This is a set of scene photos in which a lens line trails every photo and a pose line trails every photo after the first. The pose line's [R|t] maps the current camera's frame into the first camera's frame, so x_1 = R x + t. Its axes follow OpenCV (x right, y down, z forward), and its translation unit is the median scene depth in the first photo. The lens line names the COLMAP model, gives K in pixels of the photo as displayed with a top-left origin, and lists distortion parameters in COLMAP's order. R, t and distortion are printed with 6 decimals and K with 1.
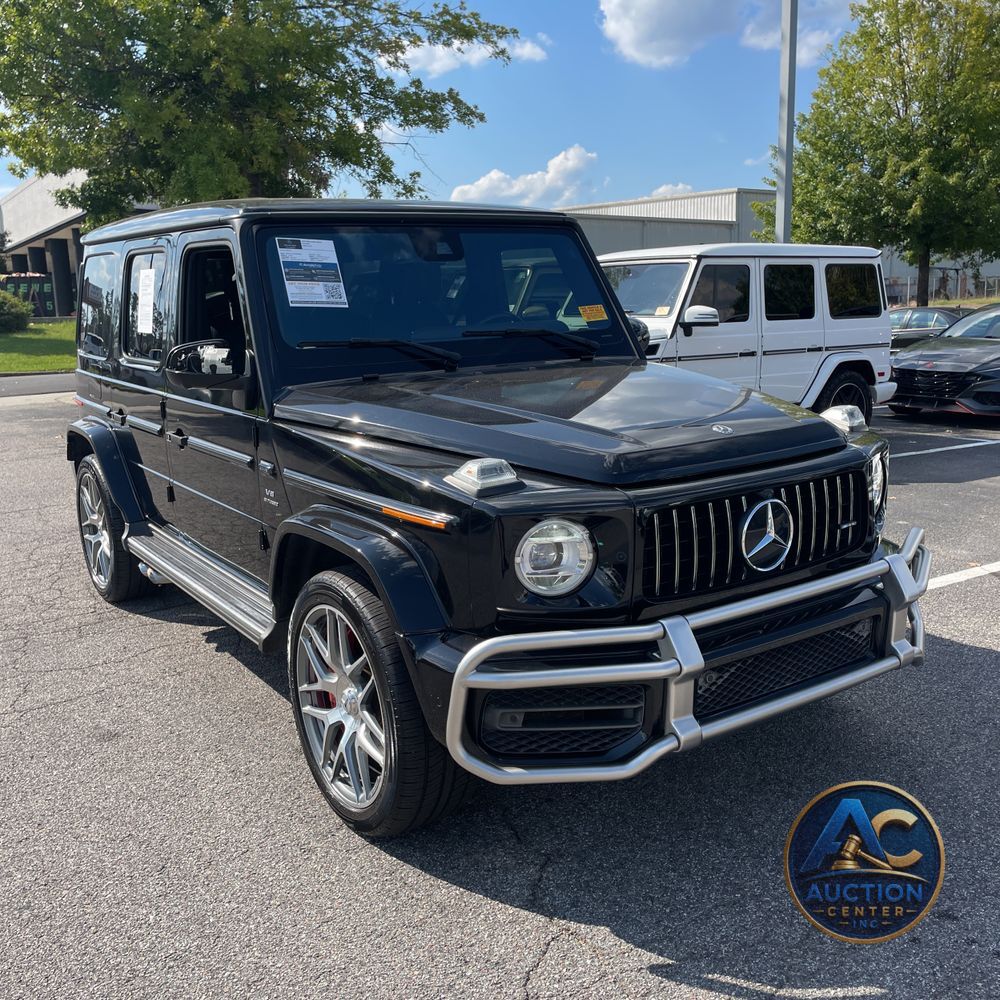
lens RADIAL K [[998.7, 0, 475.3], [0, 998.7, 494.0], [0, 0, 1]] dist [0.058210, 0.000829]
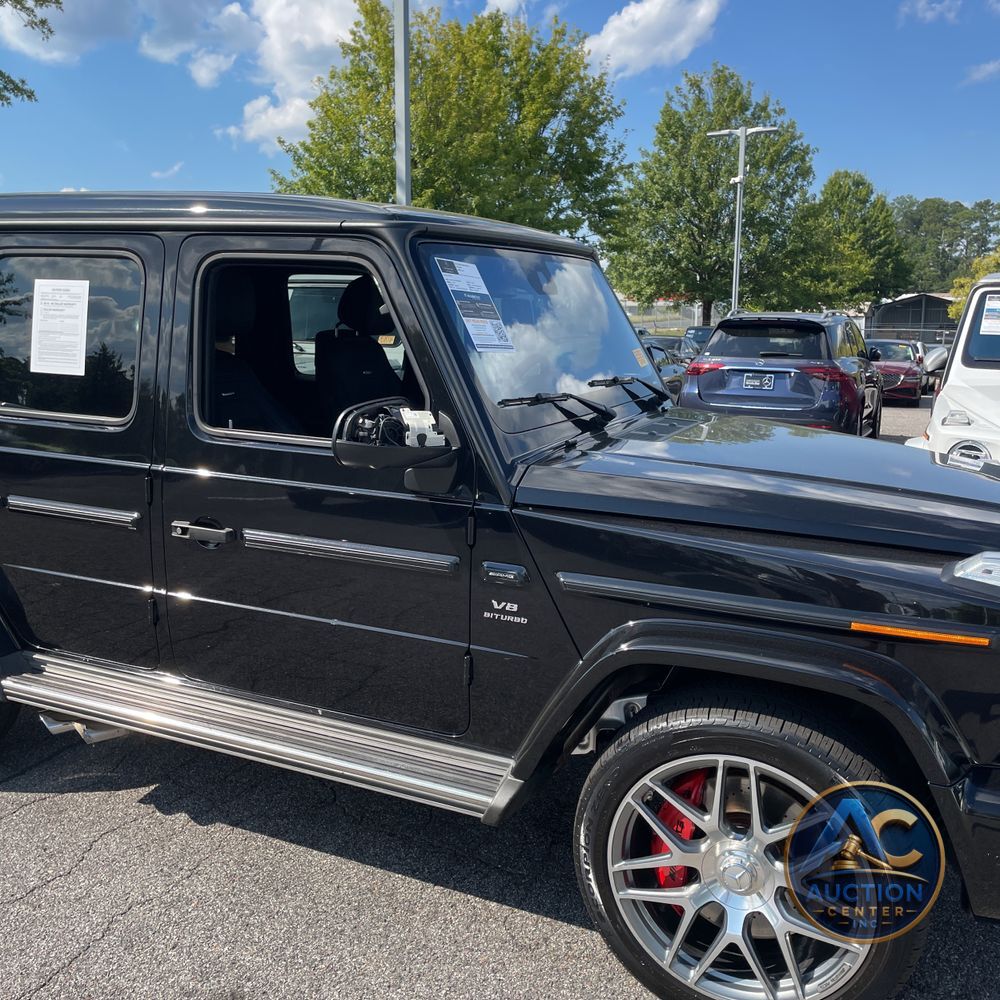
lens RADIAL K [[1007.9, 0, 485.5], [0, 1007.9, 499.3], [0, 0, 1]] dist [0.085725, -0.115152]
pose [[0.851755, -0.054067, 0.521144, -0.568782], [0.060270, 0.998169, 0.005052, -0.080094], [-0.520463, 0.027106, 0.853454, 0.354281]]
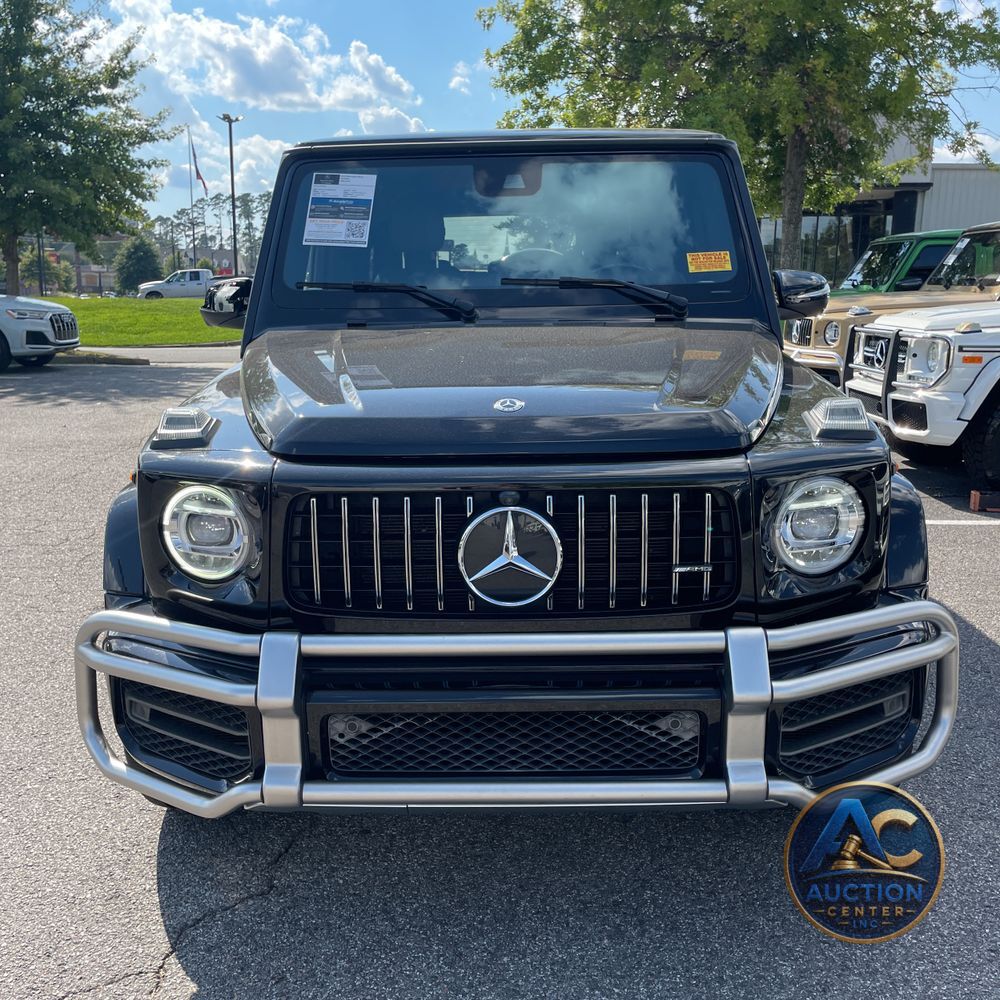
lens RADIAL K [[972.9, 0, 500.0], [0, 972.9, 500.0], [0, 0, 1]] dist [0.086468, -0.102636]
pose [[0.824286, 0.142174, -0.548032, 0.505525], [-0.125102, 0.989769, 0.068608, -0.034372], [0.552179, 0.012008, 0.833639, 0.326823]]
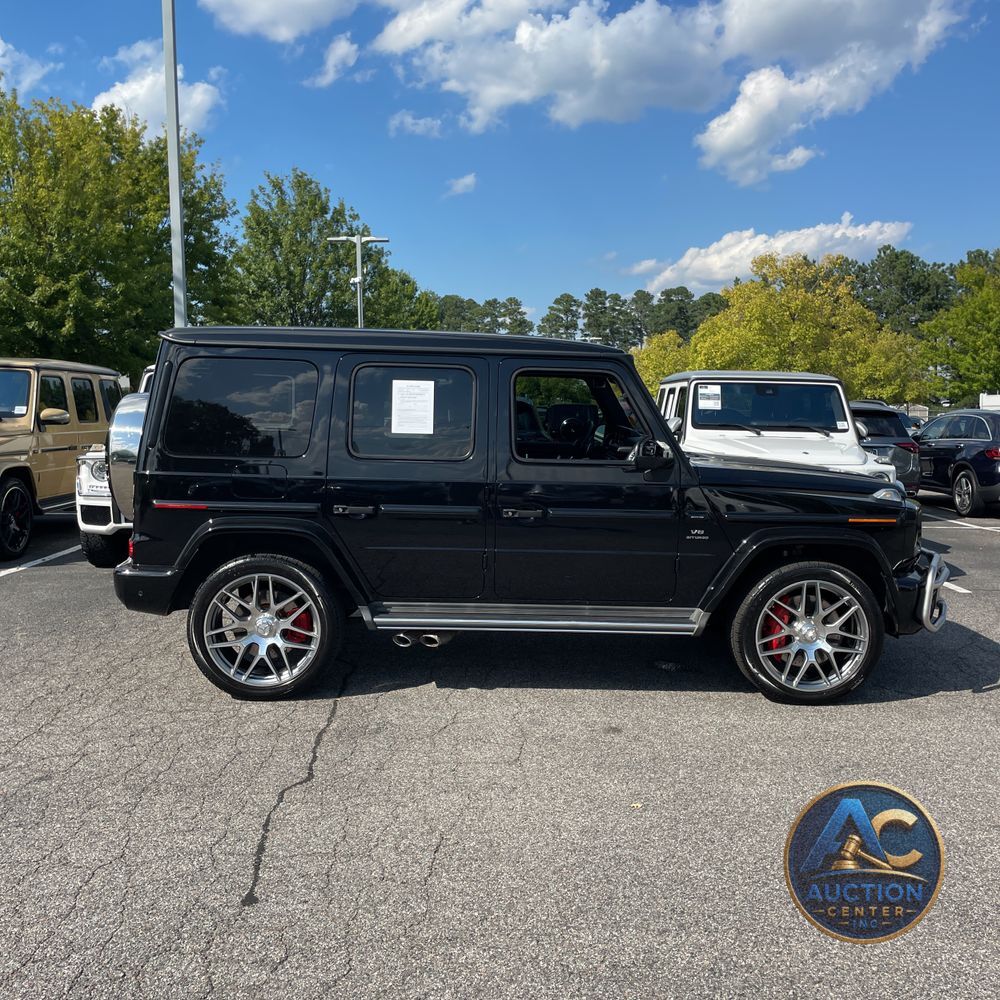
lens RADIAL K [[1007.7, 0, 500.0], [0, 1007.7, 500.0], [0, 0, 1]] dist [0.099300, -0.143653]
pose [[0.537099, -0.049520, 0.842064, -1.621492], [0.135015, 0.990451, -0.027871, -0.046488], [-0.832644, 0.128661, 0.538656, 0.374877]]
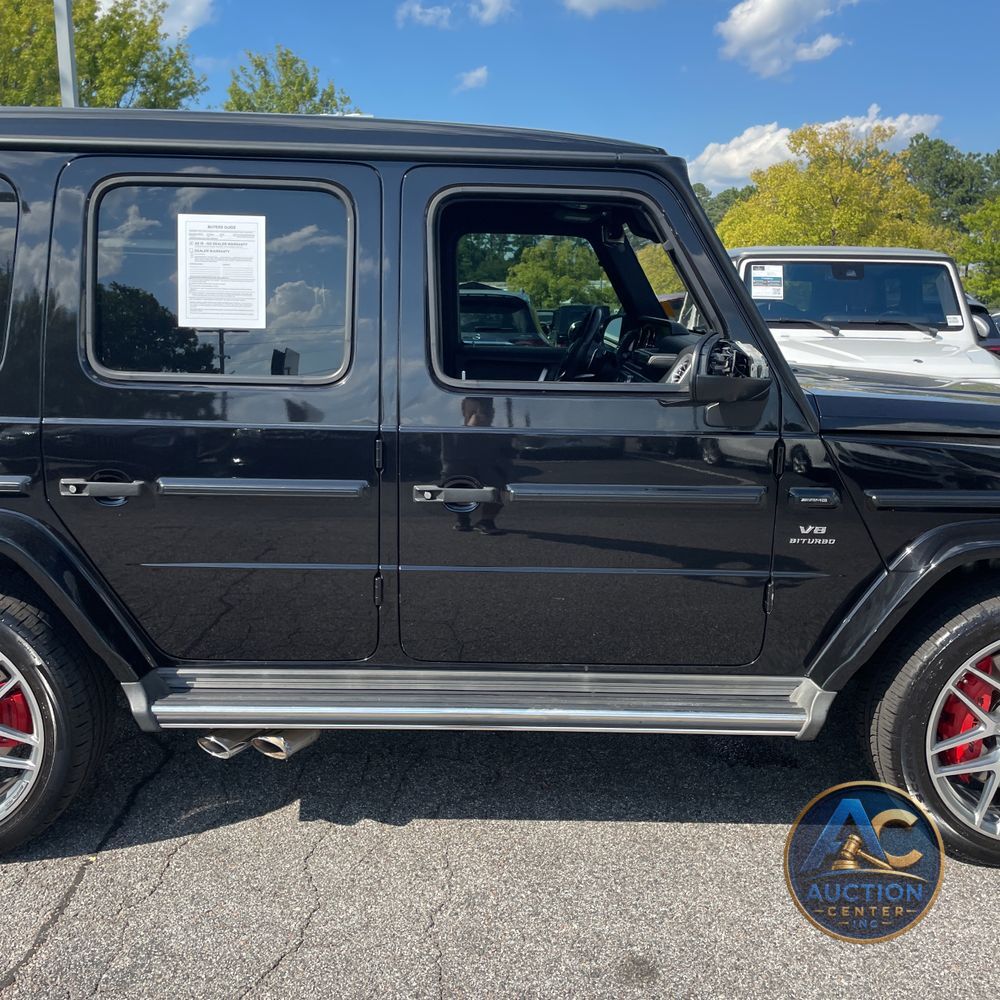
lens RADIAL K [[1007.7, 0, 500.0], [0, 1007.7, 500.0], [0, 0, 1]] dist [0.099300, -0.143653]
pose [[0.546167, -0.127592, 0.827902, -0.928670], [0.138755, 0.988459, 0.060799, -0.099461], [-0.826105, 0.081670, 0.557567, 0.722625]]
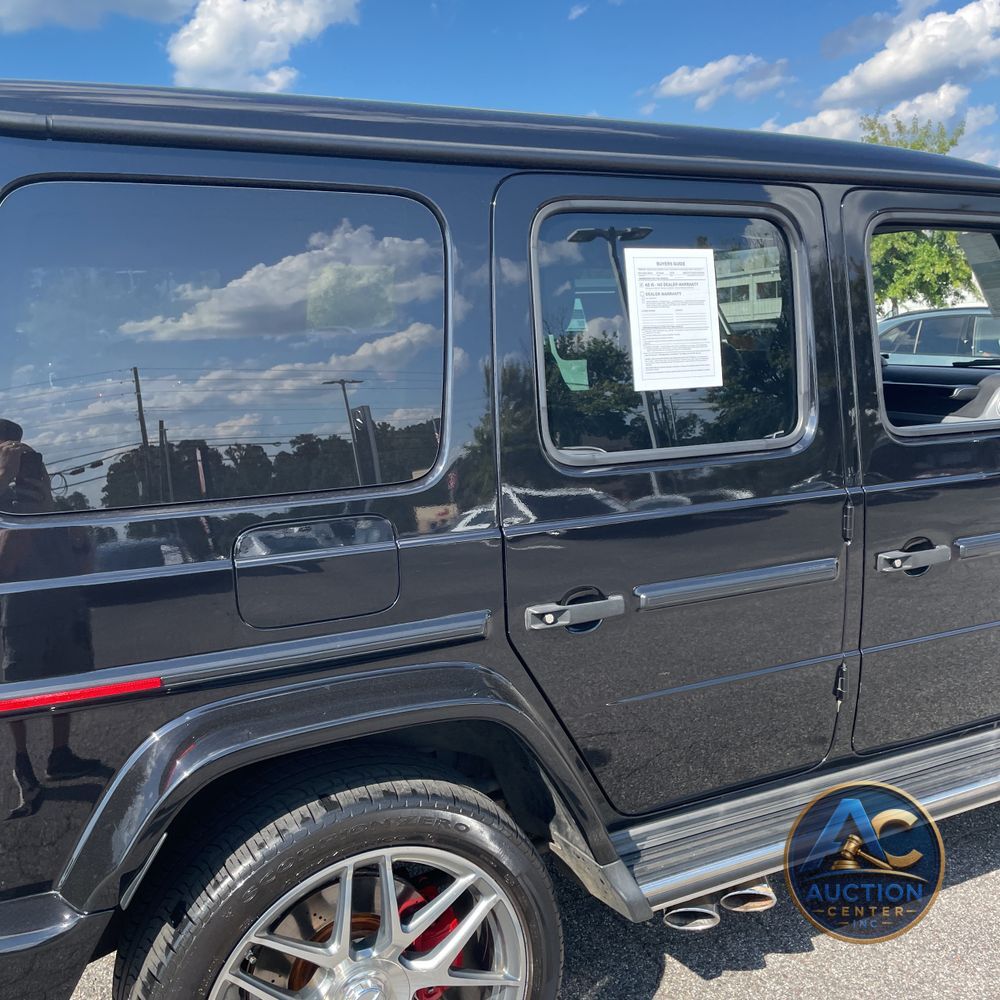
lens RADIAL K [[1007.7, 0, 500.0], [0, 1007.7, 500.0], [0, 0, 1]] dist [0.099300, -0.143653]
pose [[0.123013, -0.138905, 0.982636, -1.007249], [0.220477, 0.969236, 0.109410, -0.228269], [-0.967604, 0.203190, 0.149854, 1.305317]]
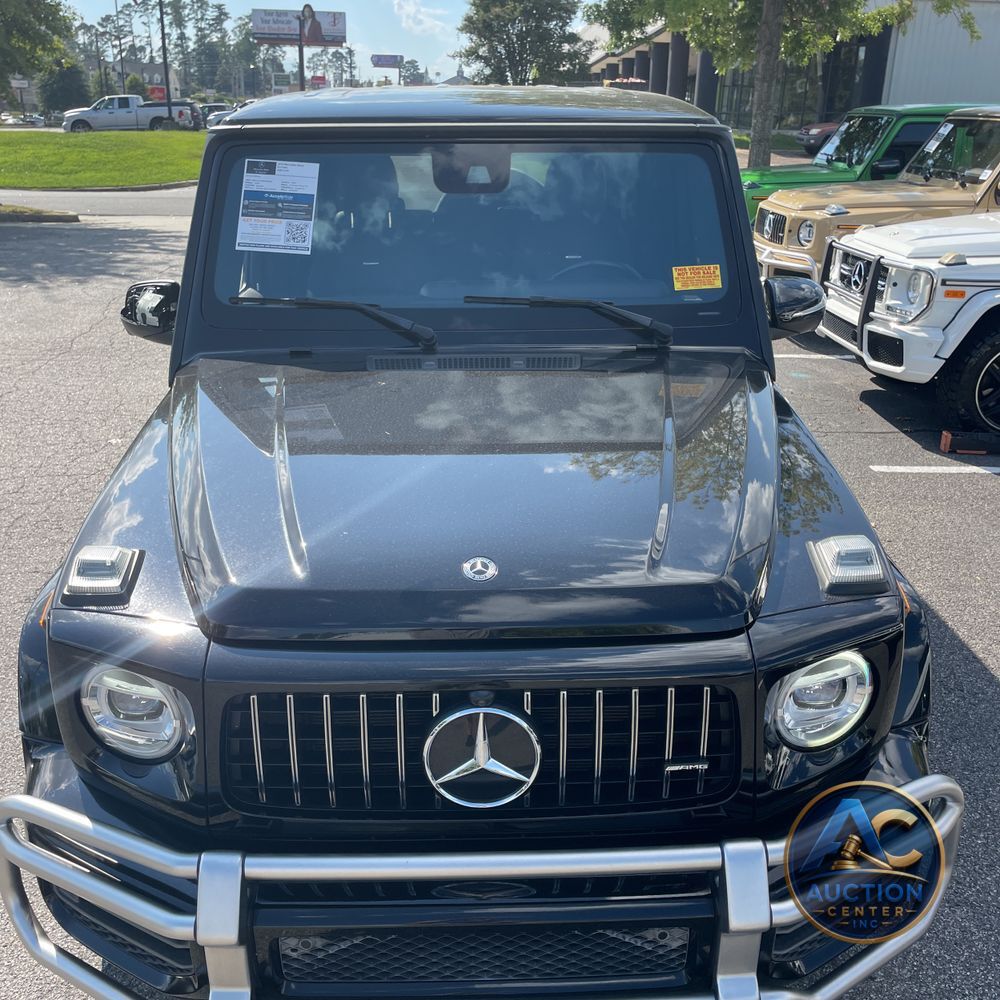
lens RADIAL K [[972.9, 0, 500.0], [0, 972.9, 500.0], [0, 0, 1]] dist [0.086468, -0.102636]
pose [[0.848076, 0.224719, -0.479863, 0.428804], [-0.132111, 0.966691, 0.219214, -0.191265], [0.513141, -0.122515, 0.849515, 0.392889]]
